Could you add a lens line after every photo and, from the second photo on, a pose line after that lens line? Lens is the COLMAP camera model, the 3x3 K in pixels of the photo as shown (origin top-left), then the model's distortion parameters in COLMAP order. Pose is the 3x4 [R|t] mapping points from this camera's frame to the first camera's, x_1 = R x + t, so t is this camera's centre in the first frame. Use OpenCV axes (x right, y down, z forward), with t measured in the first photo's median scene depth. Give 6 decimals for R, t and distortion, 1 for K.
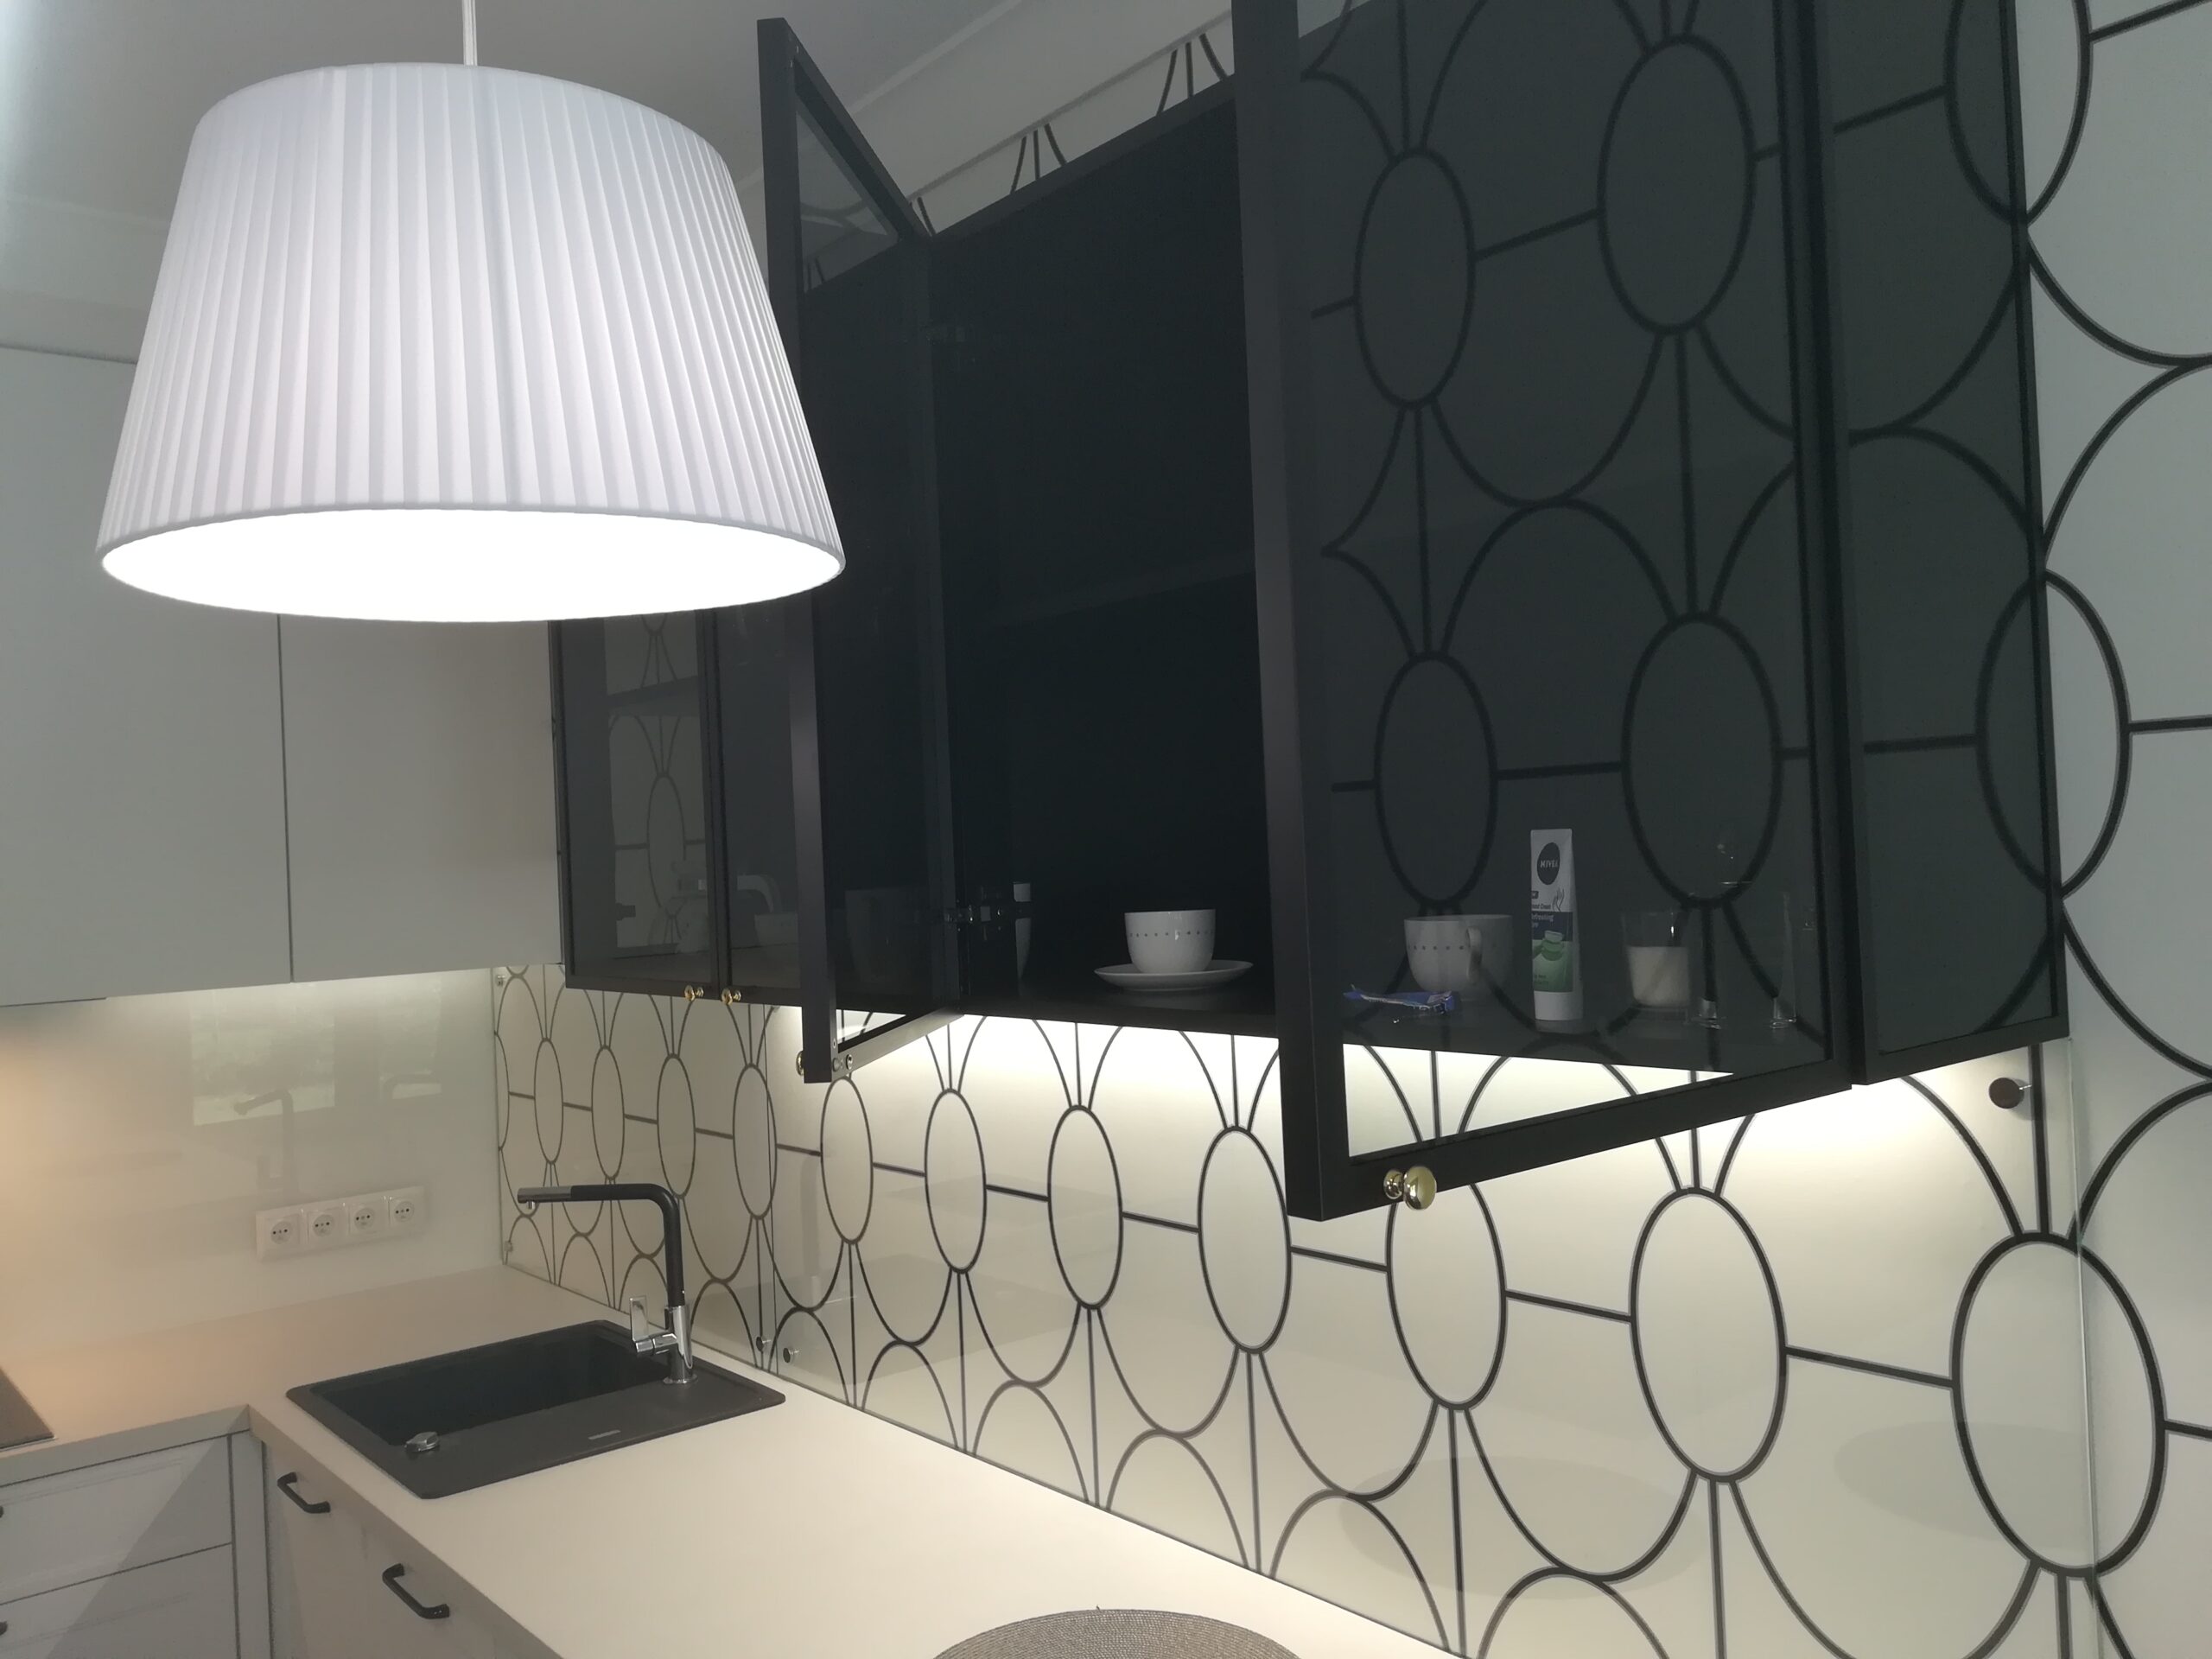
lens RADIAL K [[1731.2, 0, 1101.7], [0, 1731.2, 826.6], [0, 0, 1]] dist [0.058350, -0.076097]
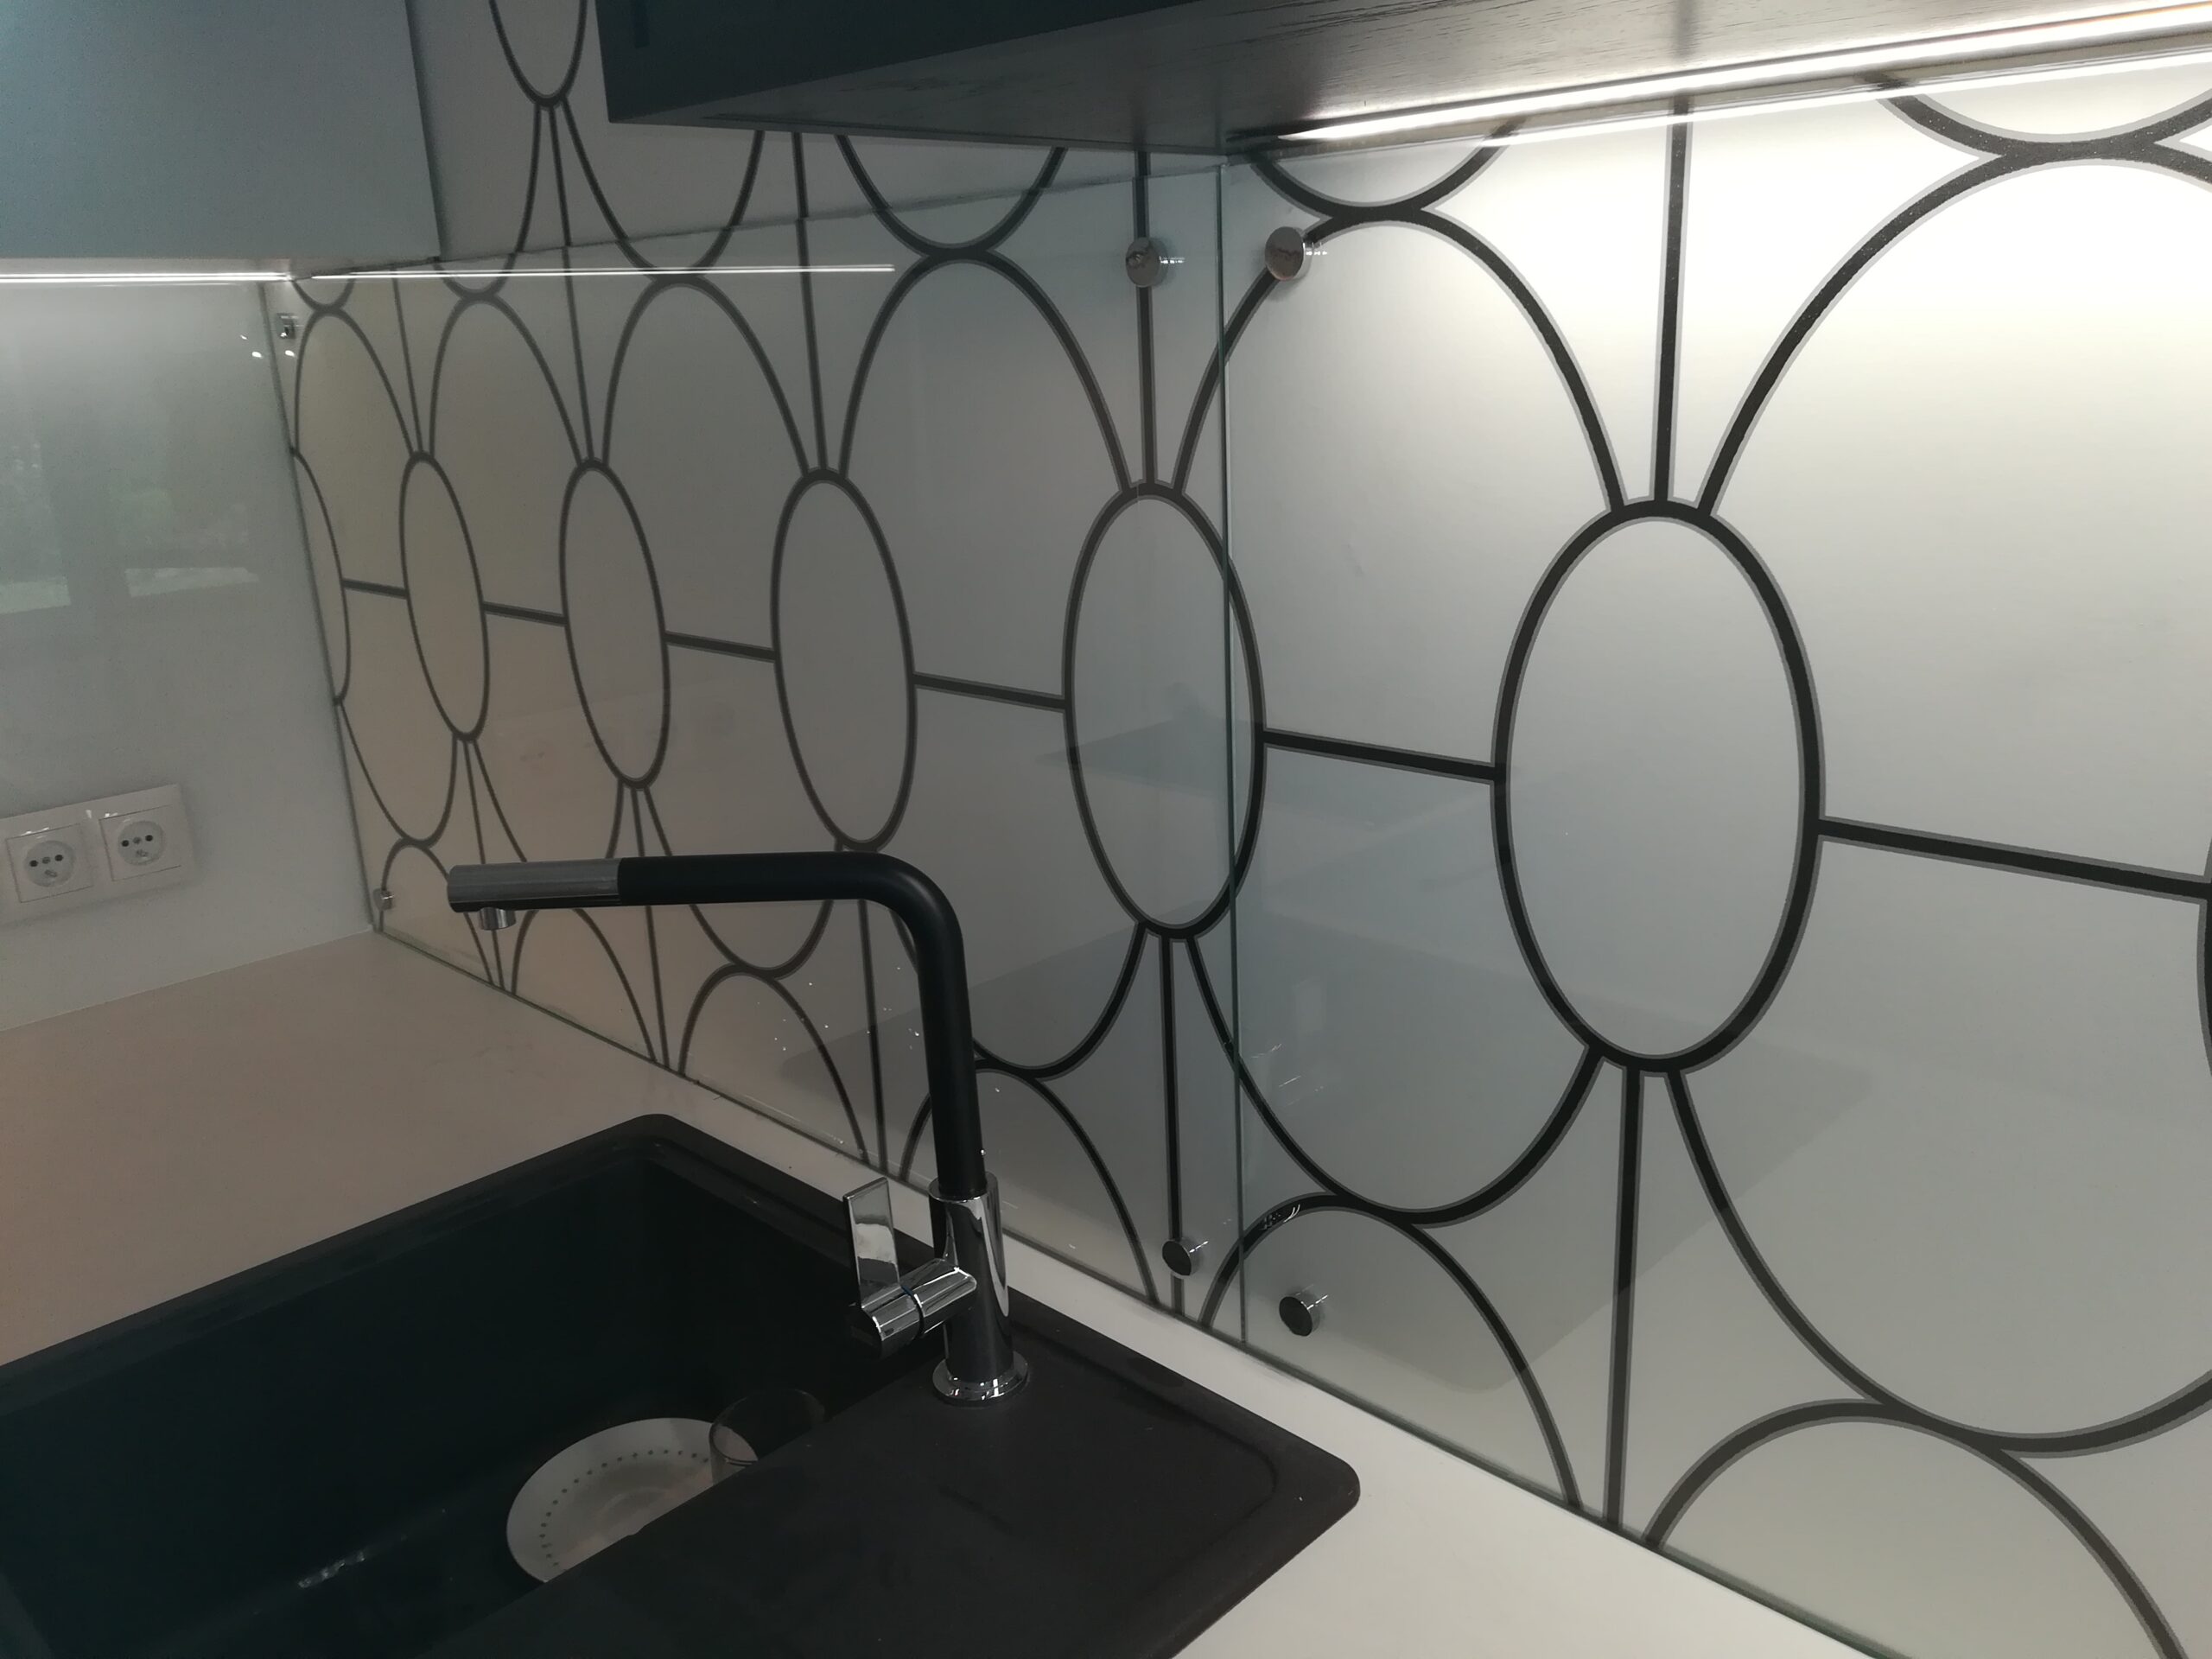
lens RADIAL K [[1731.2, 0, 1092.1], [0, 1731.2, 829.6], [0, 0, 1]] dist [0.058350, -0.076097]
pose [[0.994990, -0.027367, 0.096157, -0.318807], [-0.001794, 0.956761, 0.290870, 0.136062], [-0.099960, -0.289585, 0.951918, 0.880608]]
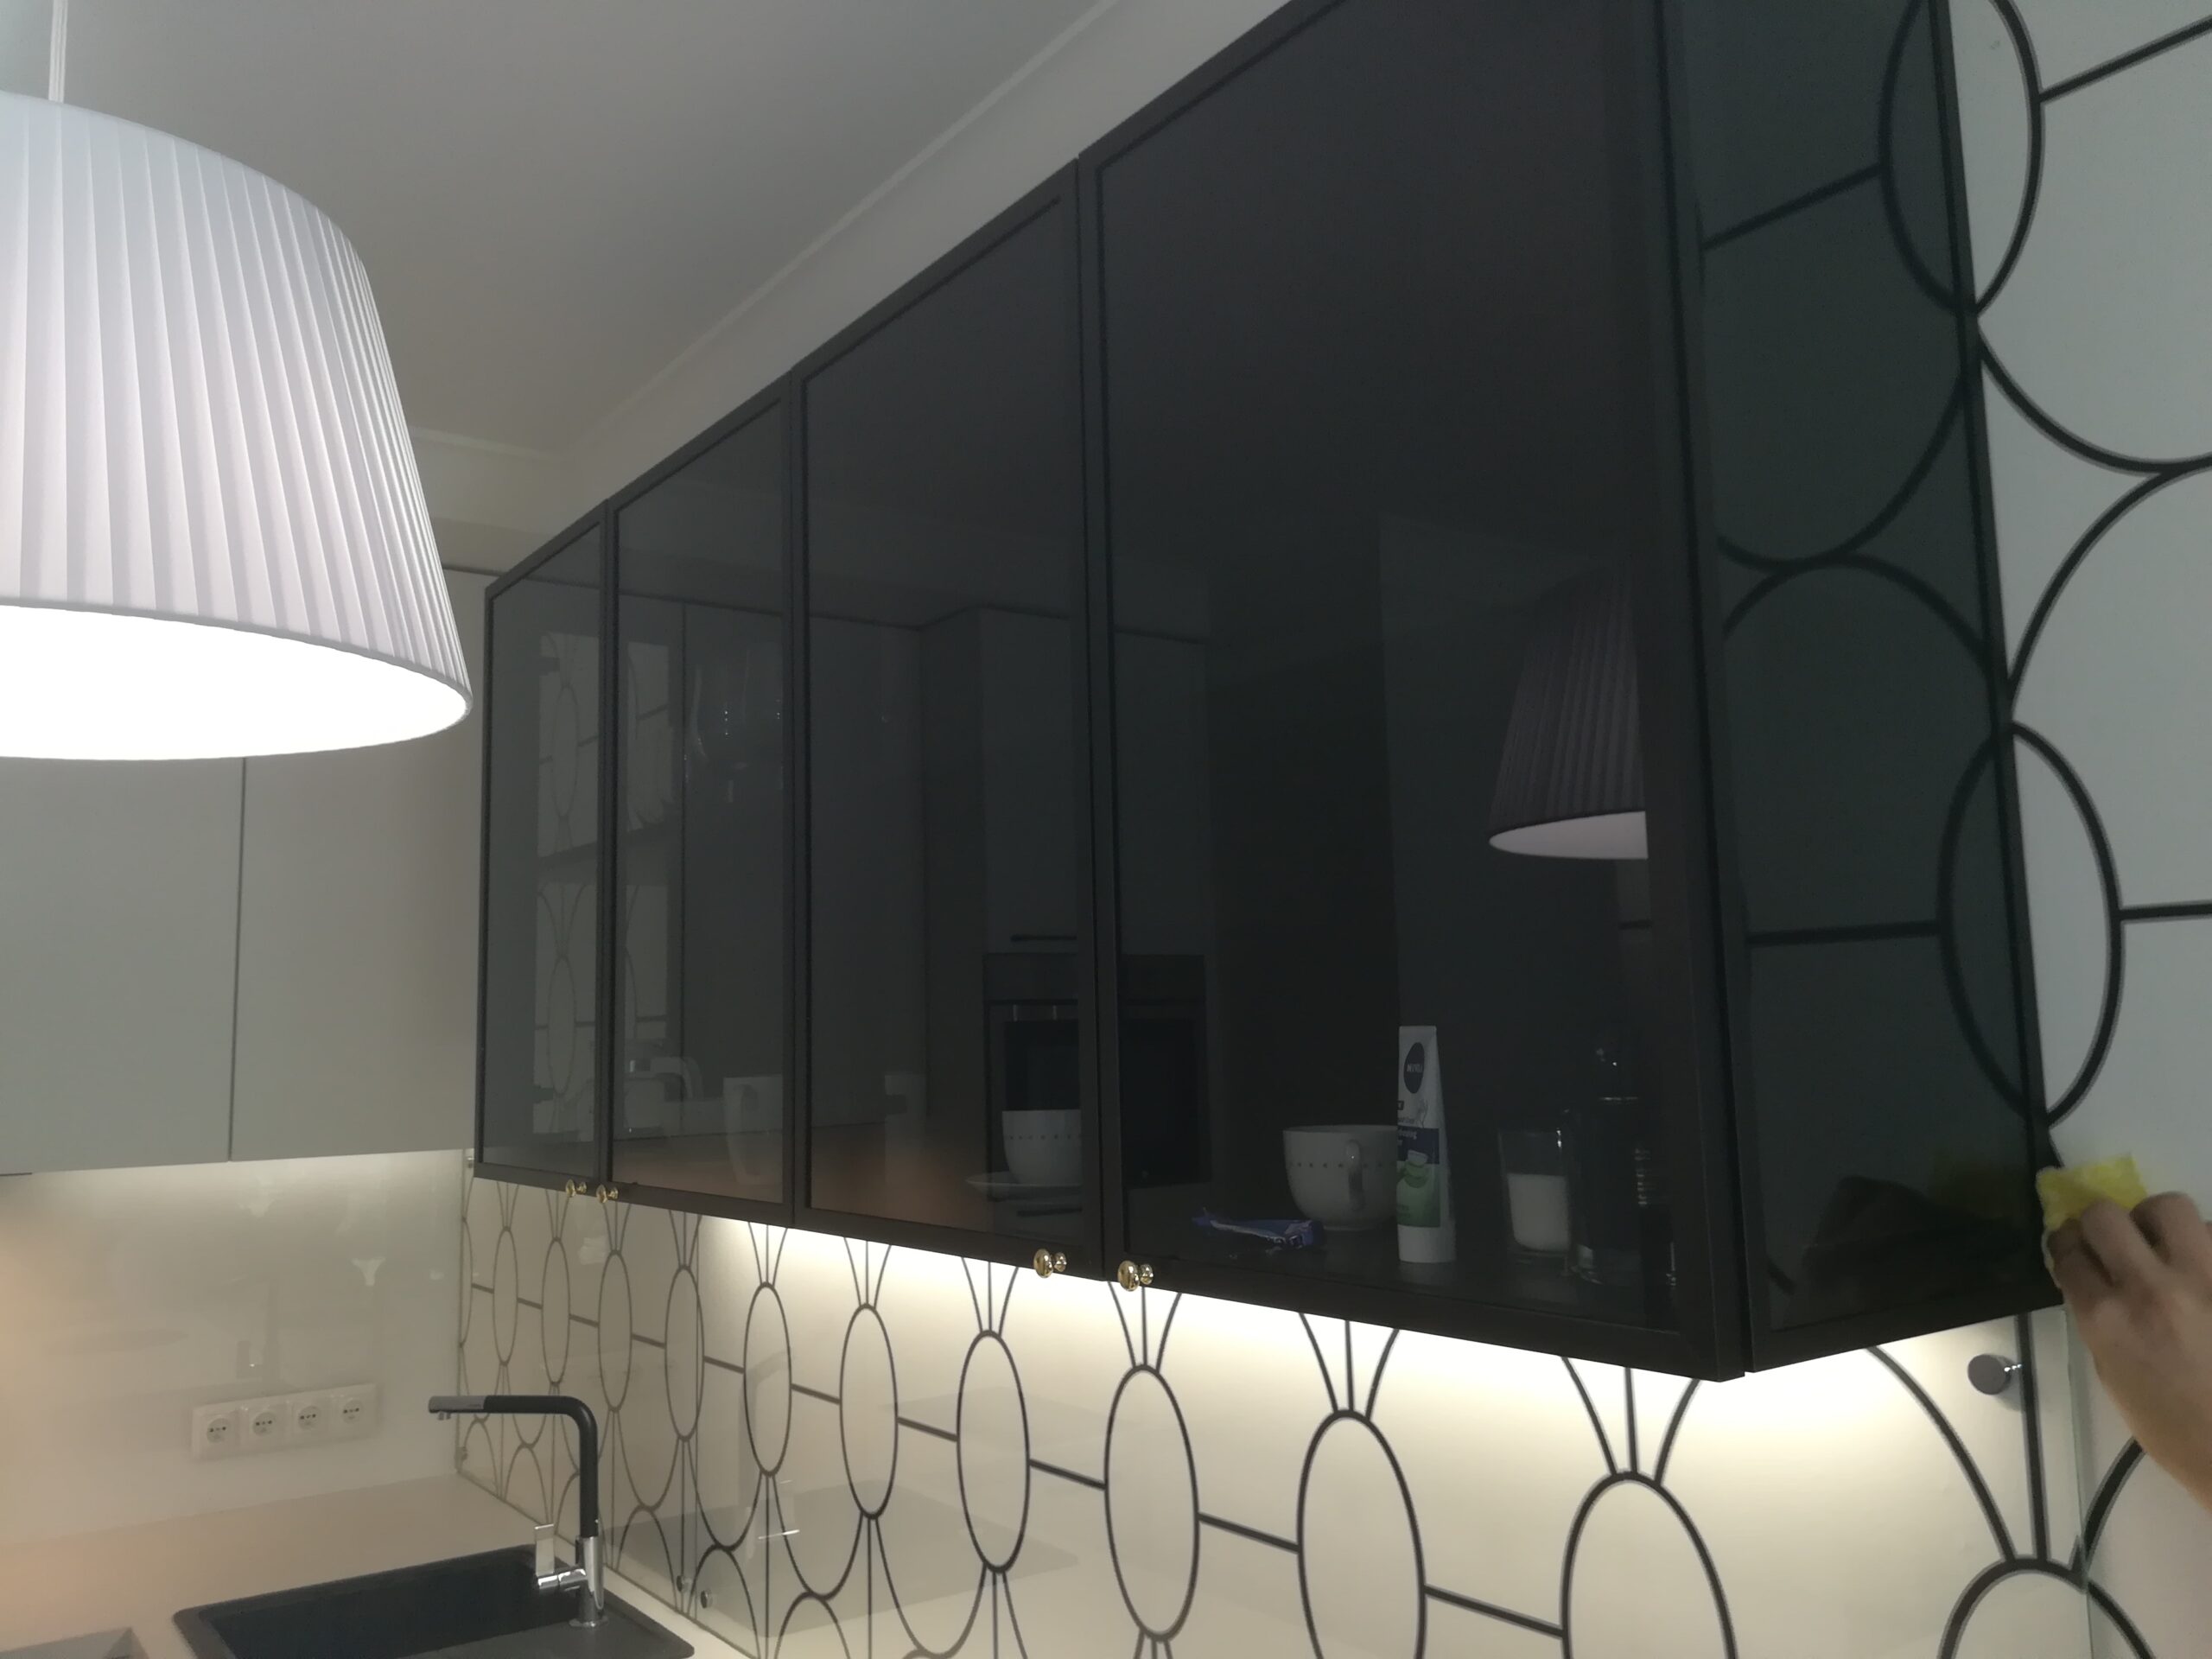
lens RADIAL K [[1731.2, 0, 1108.4], [0, 1731.2, 825.5], [0, 0, 1]] dist [0.058350, -0.076097]
pose [[0.997804, 0.013375, -0.064878, 0.101315], [-0.020213, 0.994171, -0.105904, -0.001745], [0.063083, 0.106983, 0.992258, 0.098464]]
